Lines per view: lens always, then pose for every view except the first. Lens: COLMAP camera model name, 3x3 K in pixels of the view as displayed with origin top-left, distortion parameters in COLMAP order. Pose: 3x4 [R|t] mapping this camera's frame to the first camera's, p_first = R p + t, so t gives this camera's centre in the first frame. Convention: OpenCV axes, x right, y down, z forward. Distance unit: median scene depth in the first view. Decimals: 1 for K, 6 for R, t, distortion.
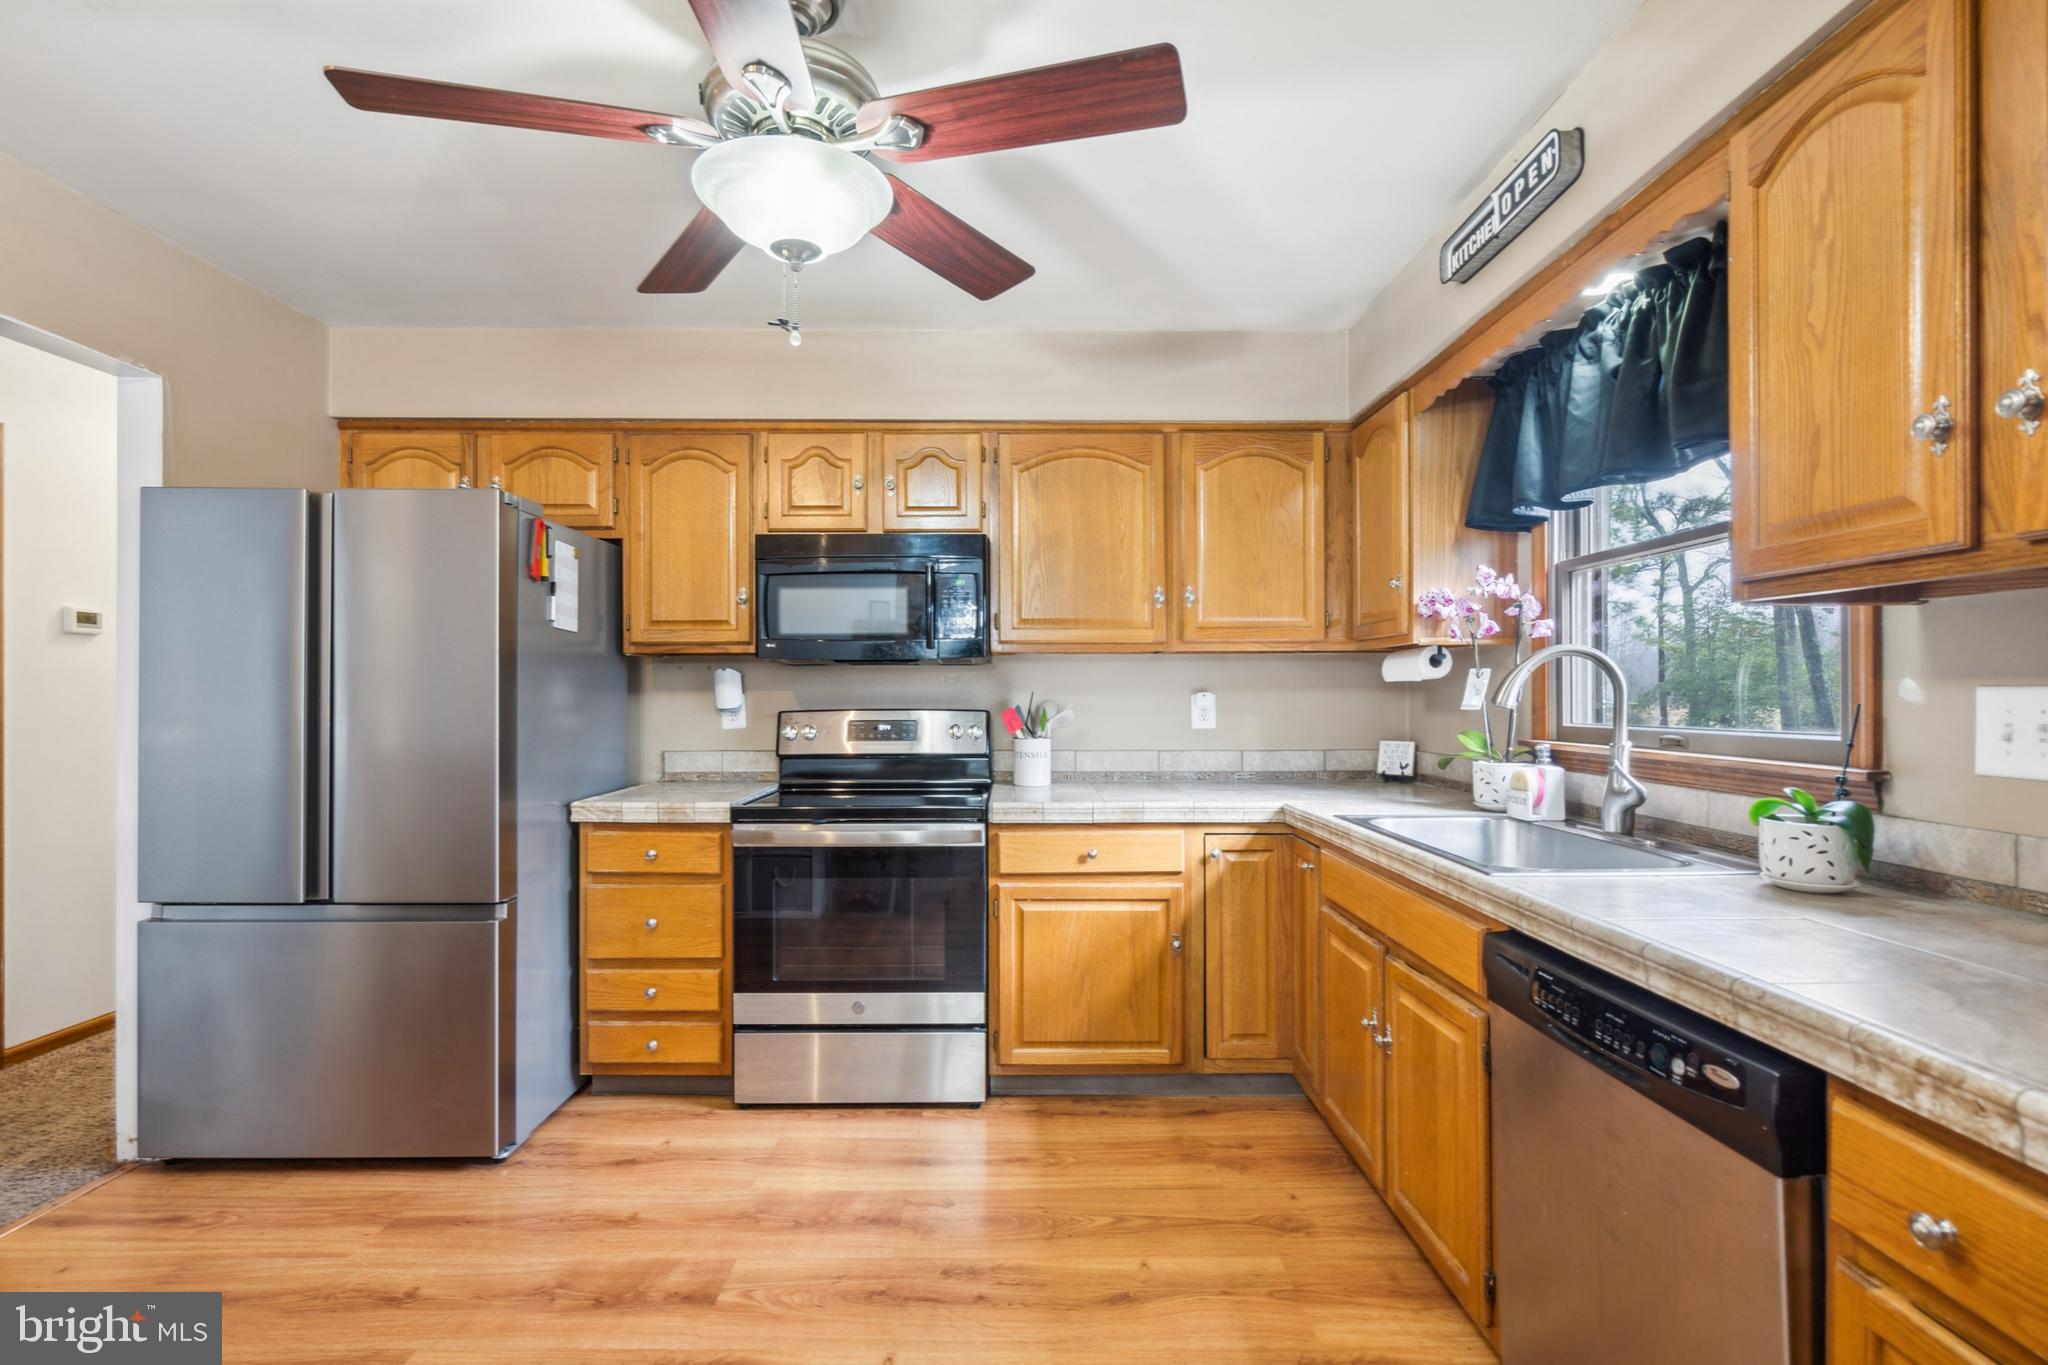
lens RADIAL K [[939.4, 0, 1026.4], [0, 939.4, 693.7], [0, 0, 1]] dist [-0.003494, 0.000666]
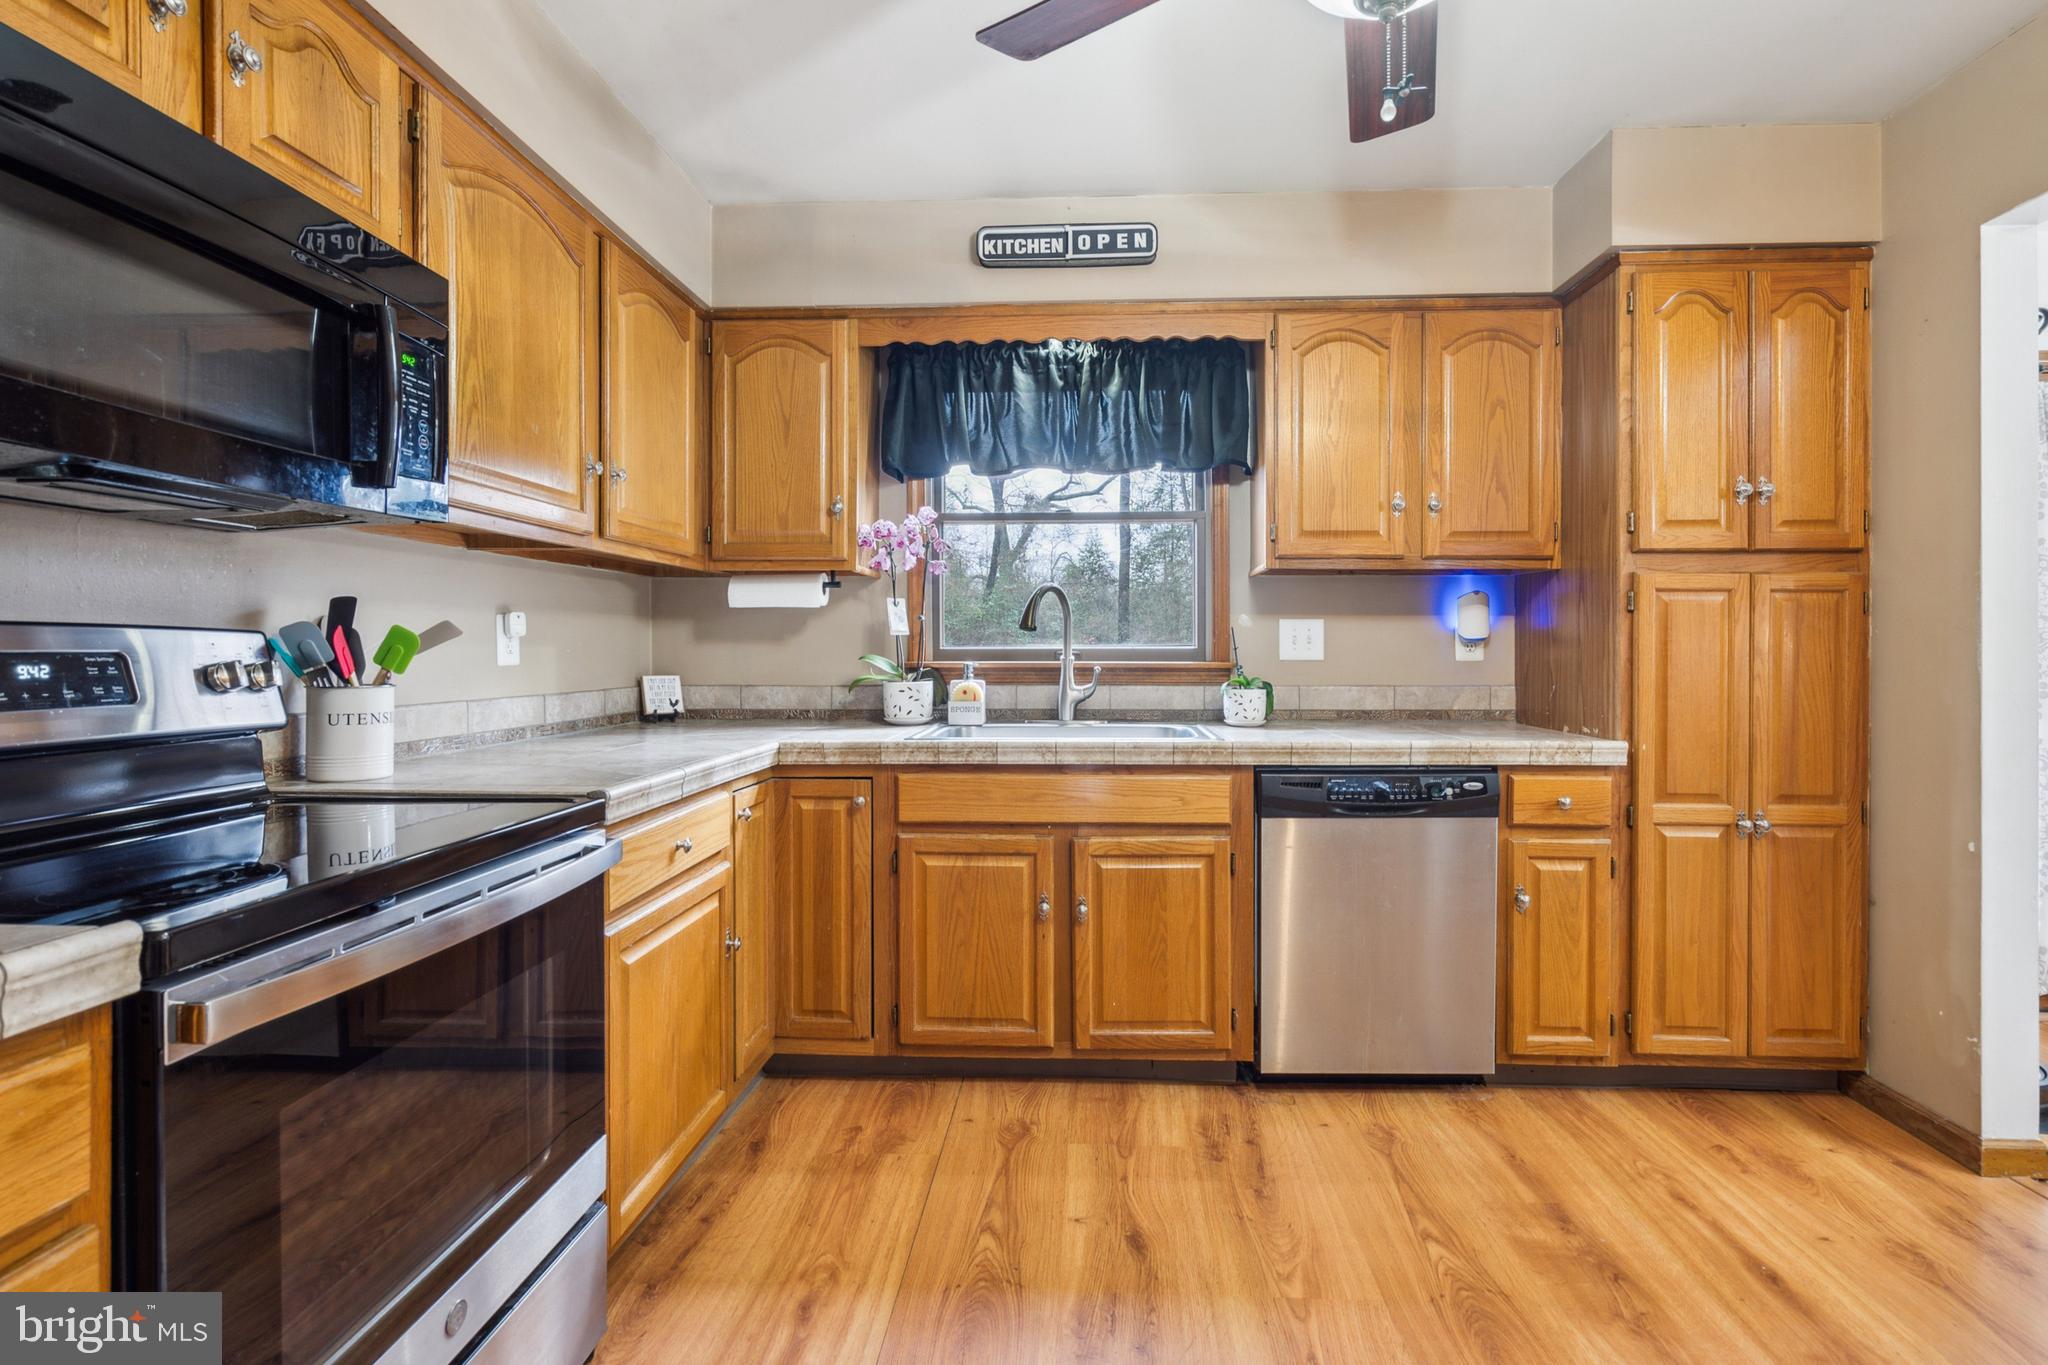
lens RADIAL K [[939.4, 0, 1085.7], [0, 939.4, 647.8], [0, 0, 1]] dist [-0.003494, 0.000666]
pose [[0.048606, 0.001485, 0.998817, -0.105818], [-0.000250, 0.999999, -0.001474, 0.005821], [-0.998818, -0.000178, 0.048607, 0.125091]]
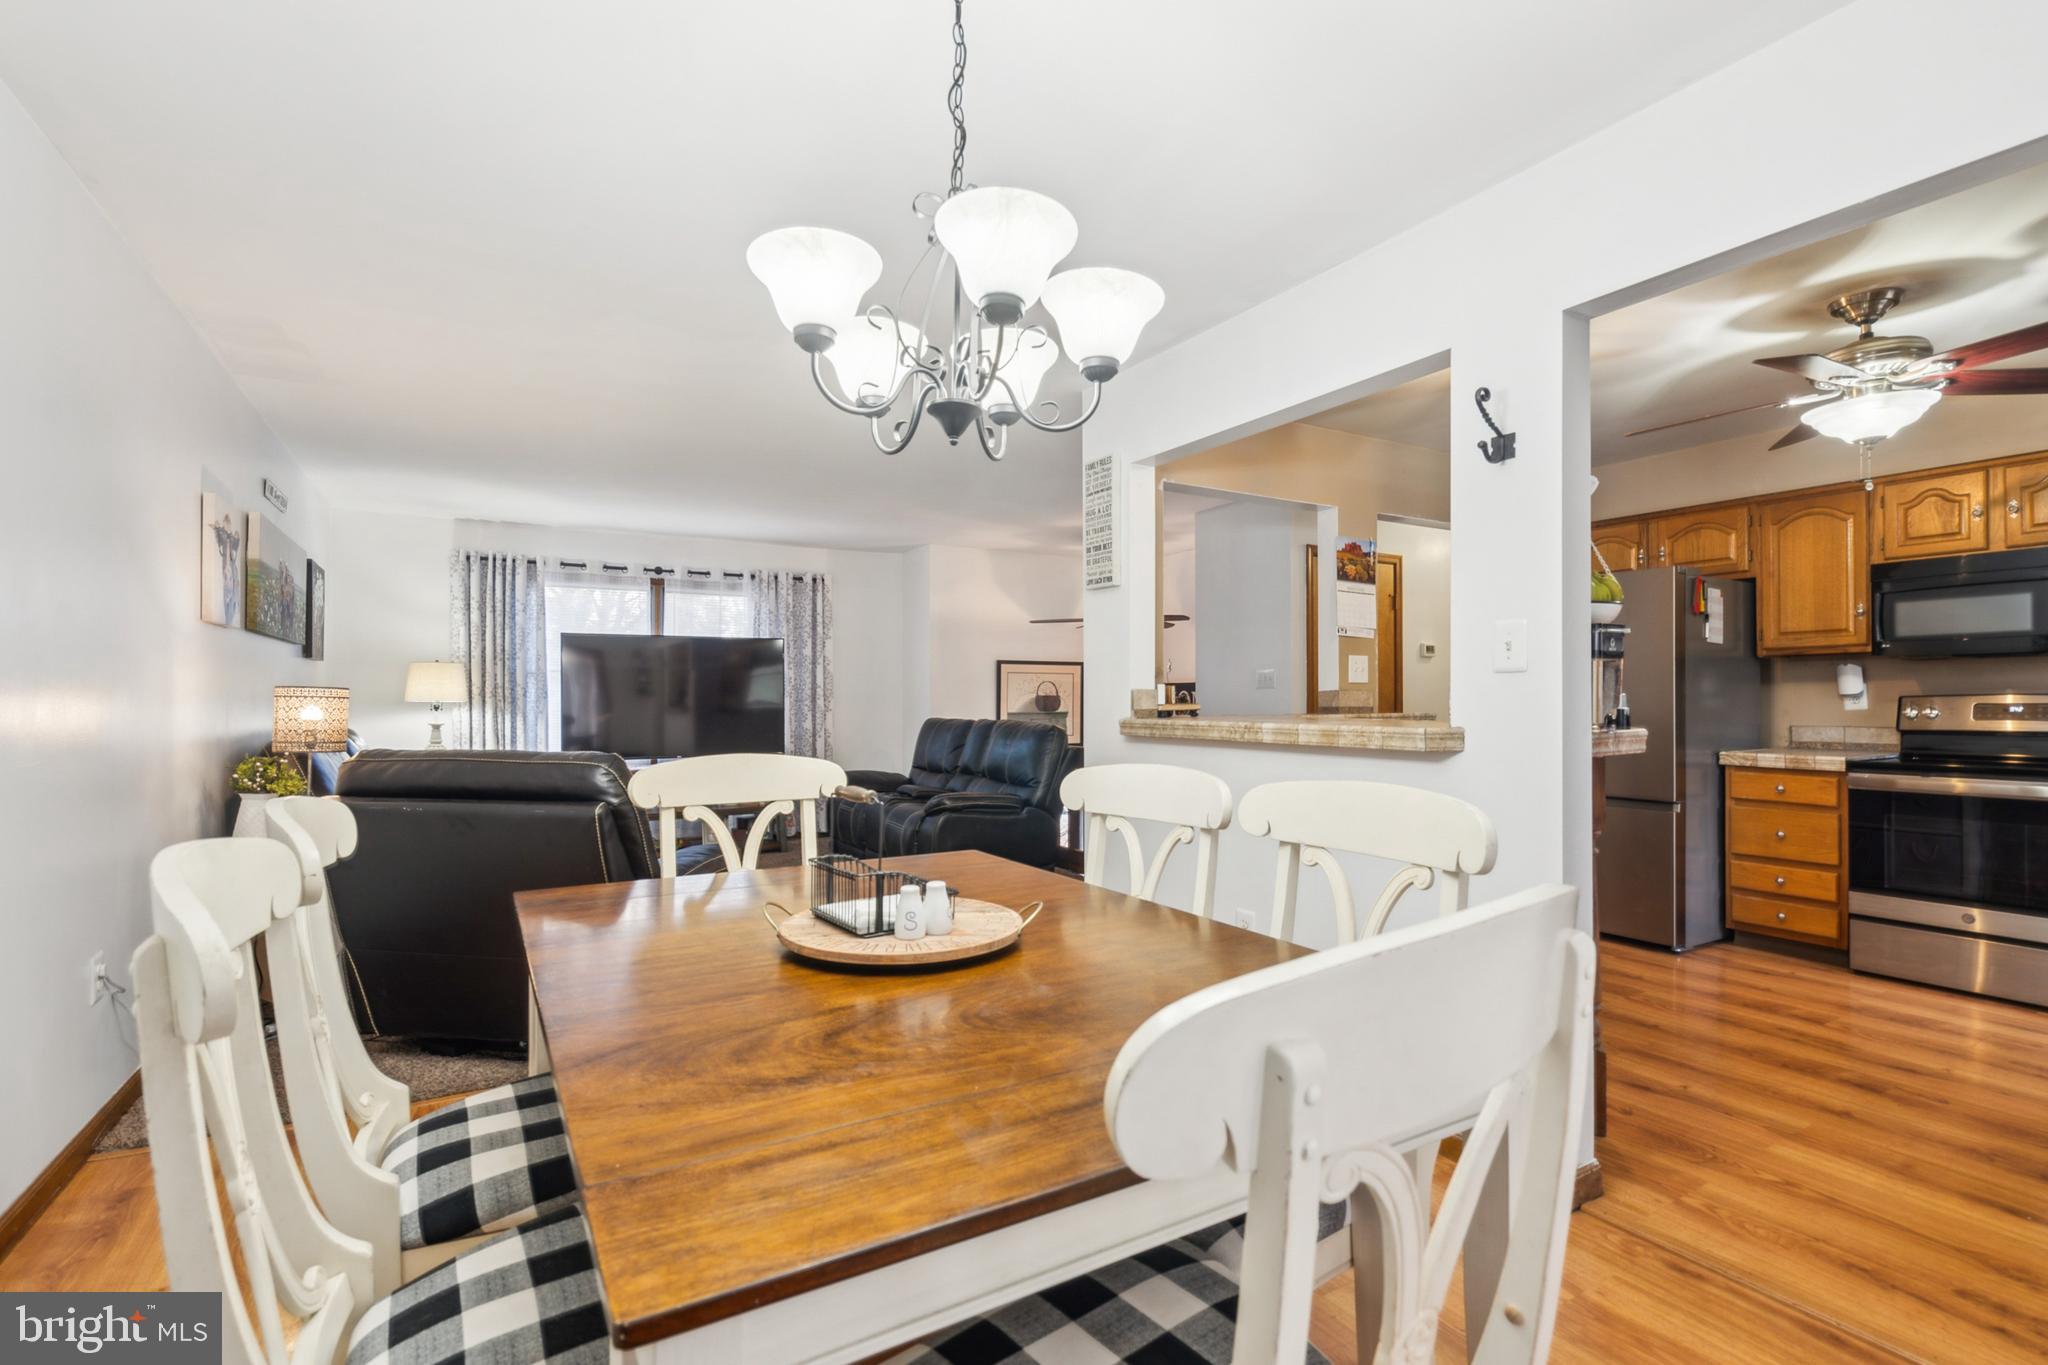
lens RADIAL K [[939.4, 0, 1015.2], [0, 939.4, 696.9], [0, 0, 1]] dist [-0.003494, 0.000666]
pose [[0.483508, -0.002325, -0.875337, 0.322913], [0.001456, 0.999997, -0.001852, 0.024240], [0.875339, -0.000379, 0.483510, -0.799940]]
